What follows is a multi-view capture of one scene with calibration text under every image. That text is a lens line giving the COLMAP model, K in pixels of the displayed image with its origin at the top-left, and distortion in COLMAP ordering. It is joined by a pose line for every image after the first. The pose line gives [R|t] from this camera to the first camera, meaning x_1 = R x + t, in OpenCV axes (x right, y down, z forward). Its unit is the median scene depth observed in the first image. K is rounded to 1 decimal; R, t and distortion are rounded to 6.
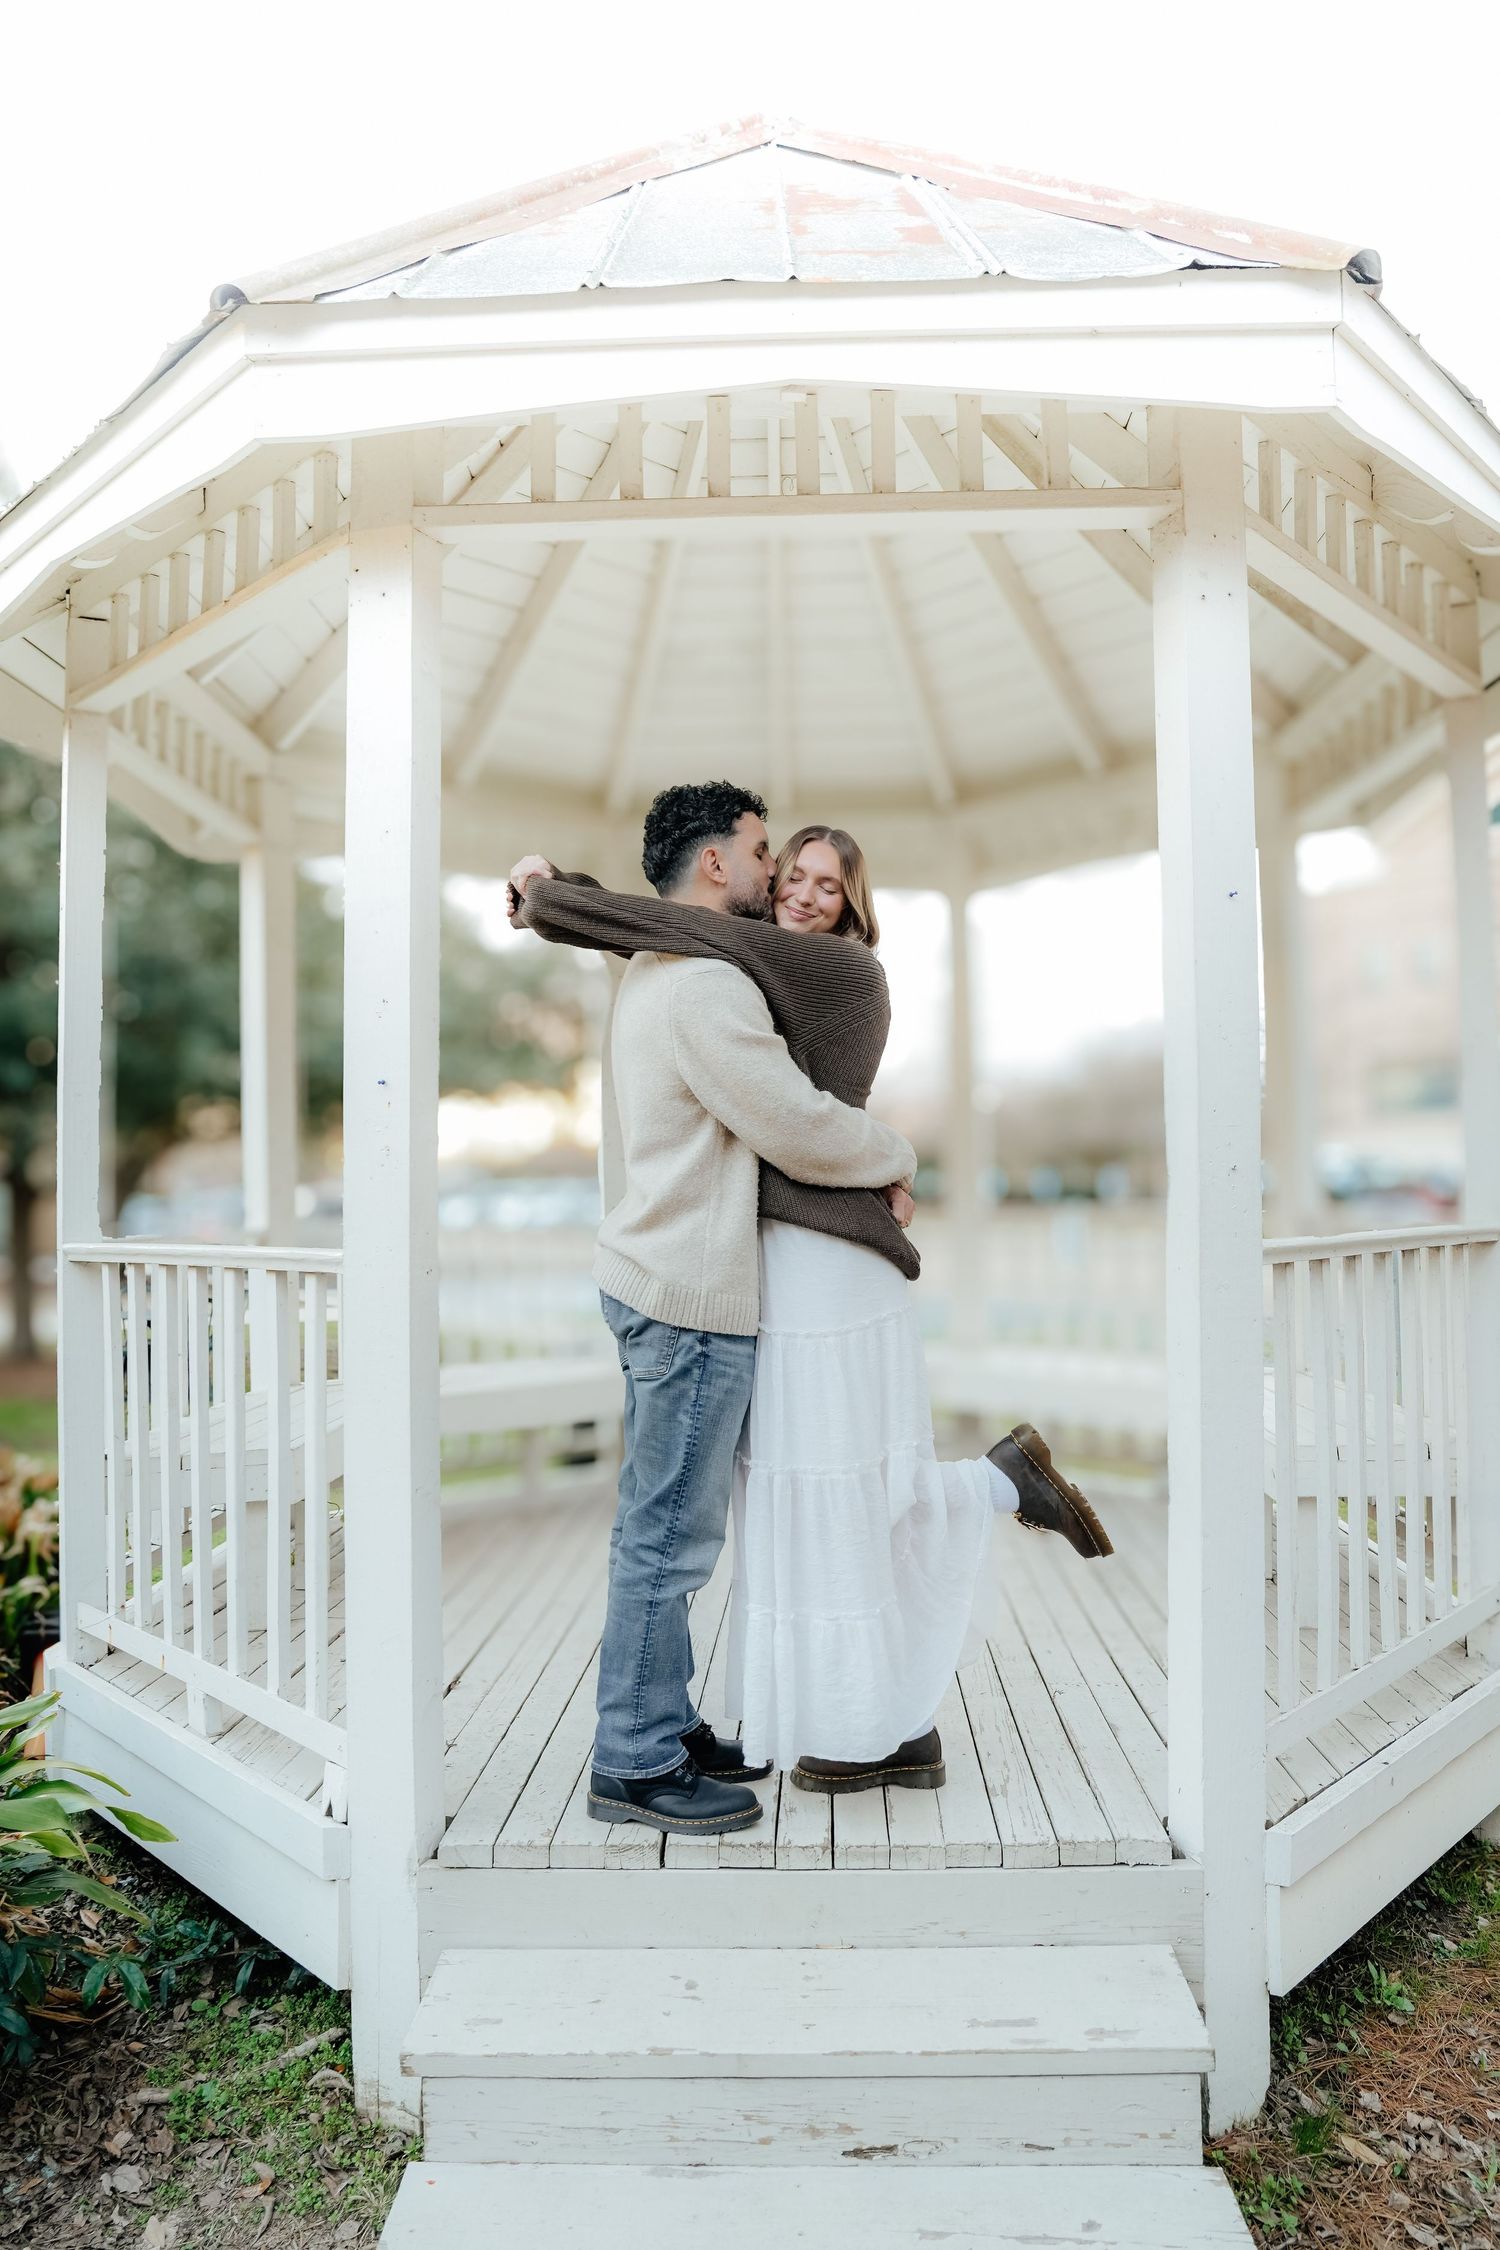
lens RADIAL K [[1582.0, 0, 750.0], [0, 1582.0, 1125.0], [0, 0, 1]] dist [-0.090268, 0.082867]
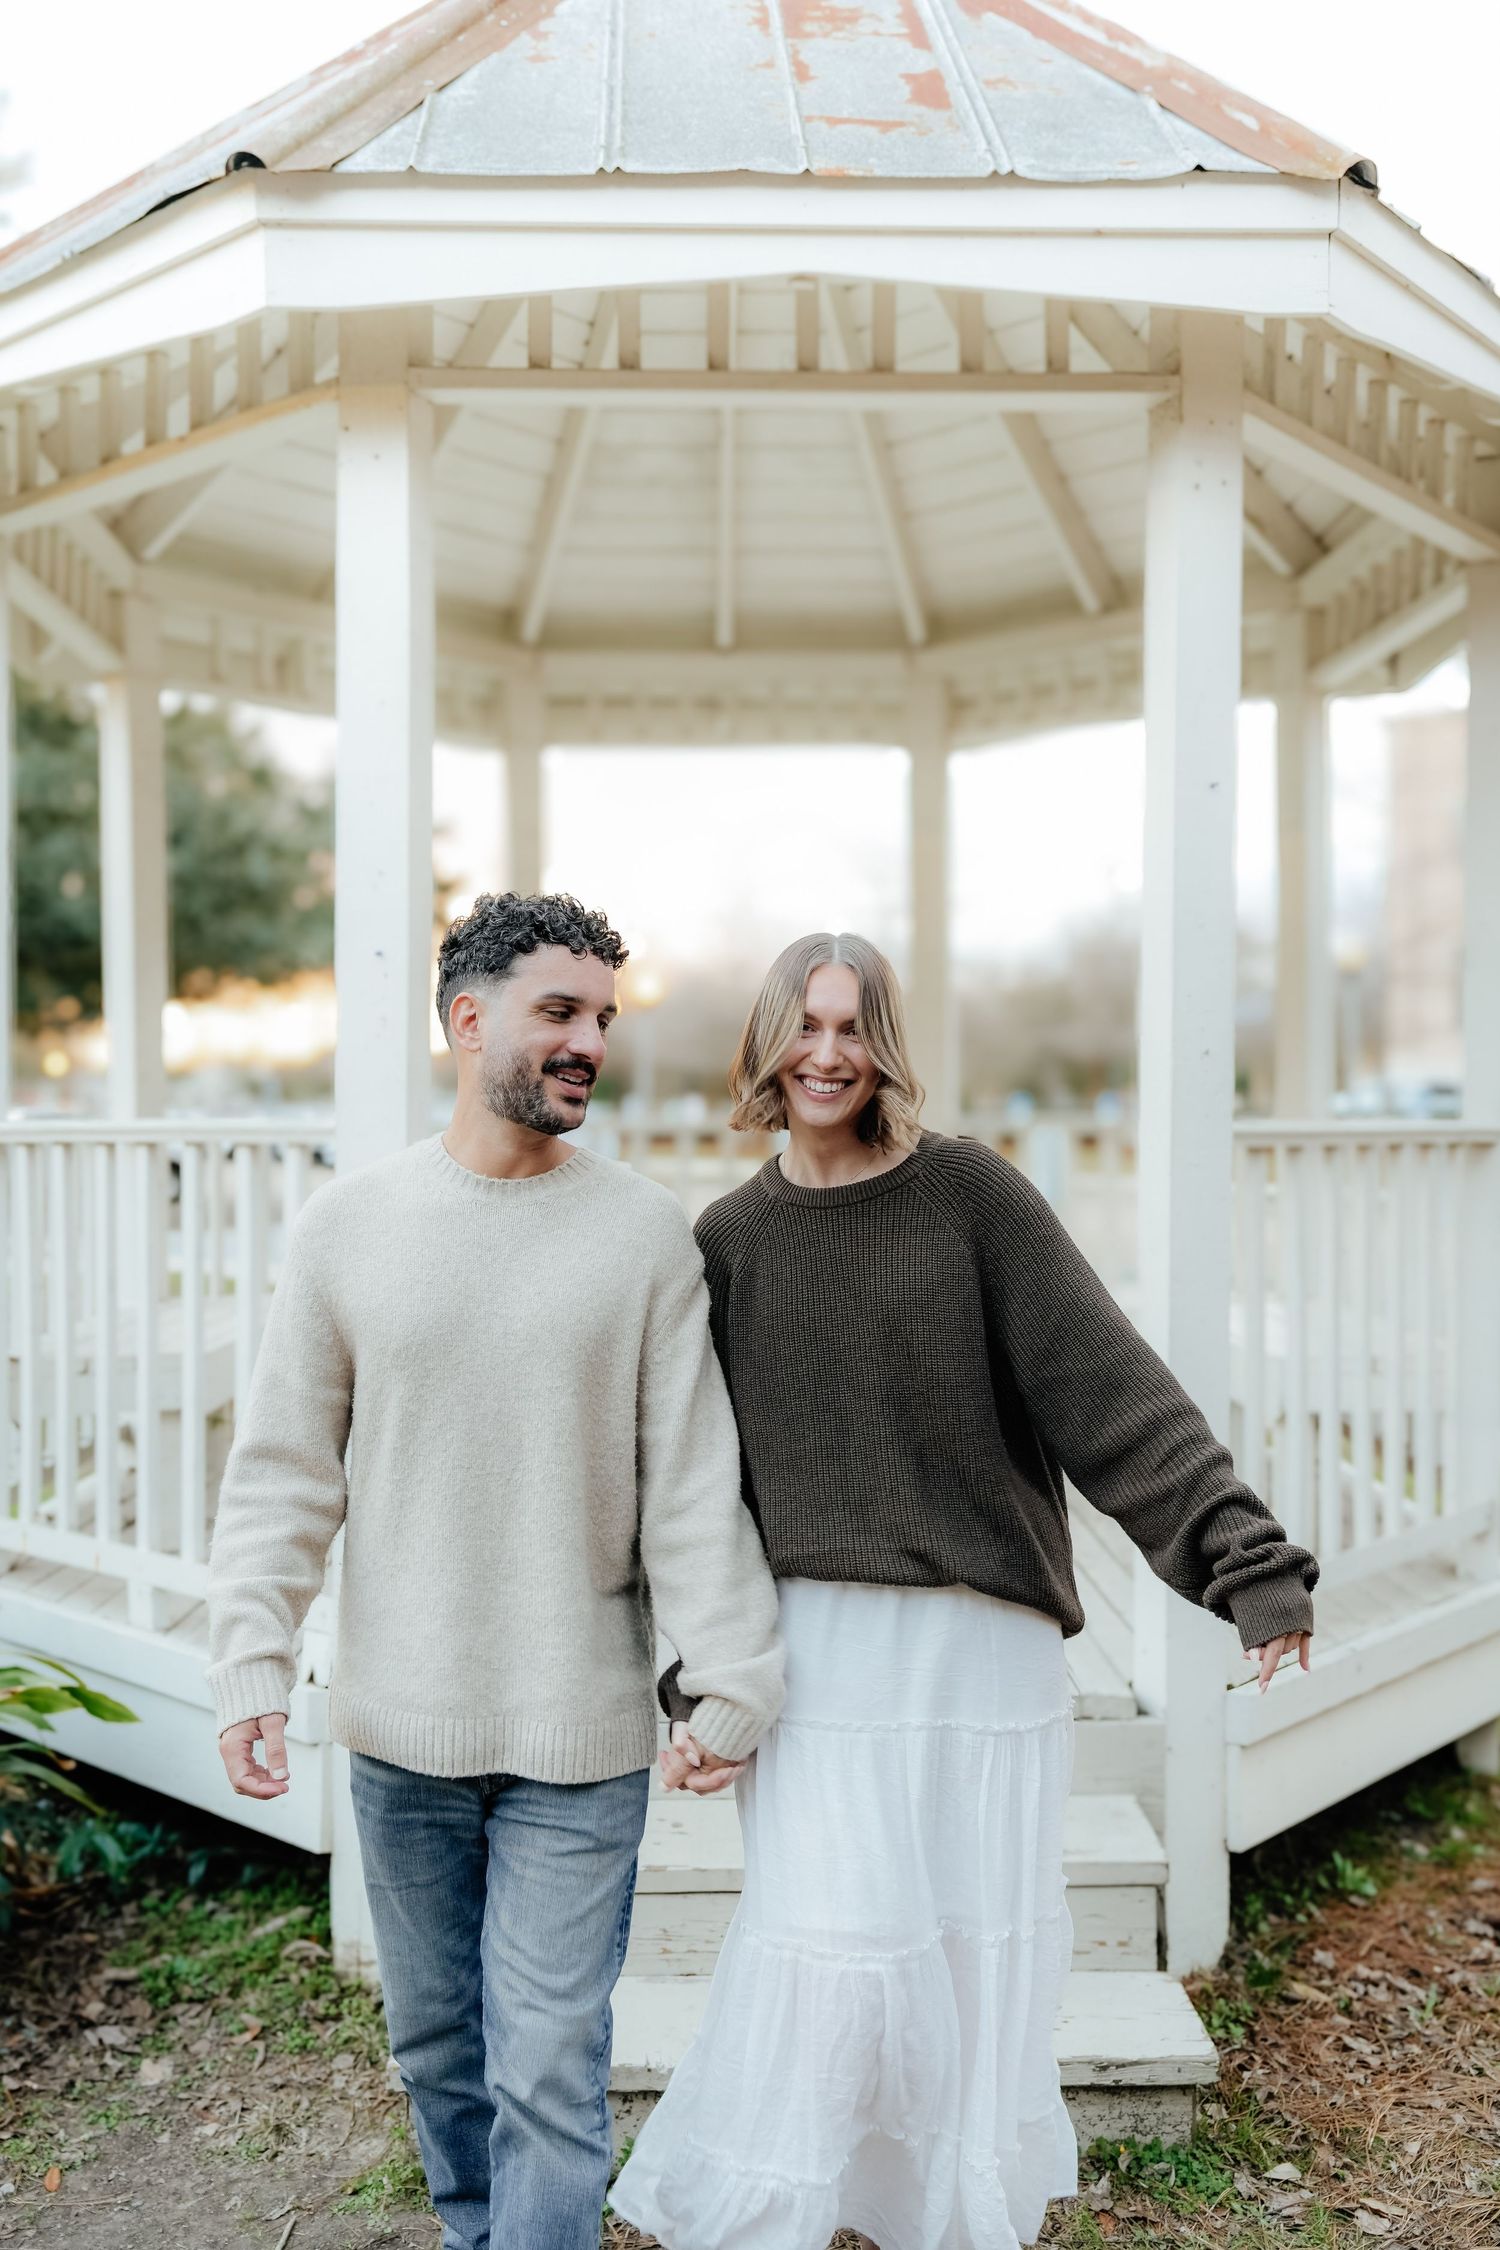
lens RADIAL K [[2103.0, 0, 750.0], [0, 2103.0, 1125.0], [0, 0, 1]] dist [0.002628, 0.109593]
pose [[0.998251, 0.013940, 0.057446, -0.070744], [-0.016653, 0.998755, 0.047018, 0.014774], [-0.056719, -0.047892, 0.997241, -0.363632]]
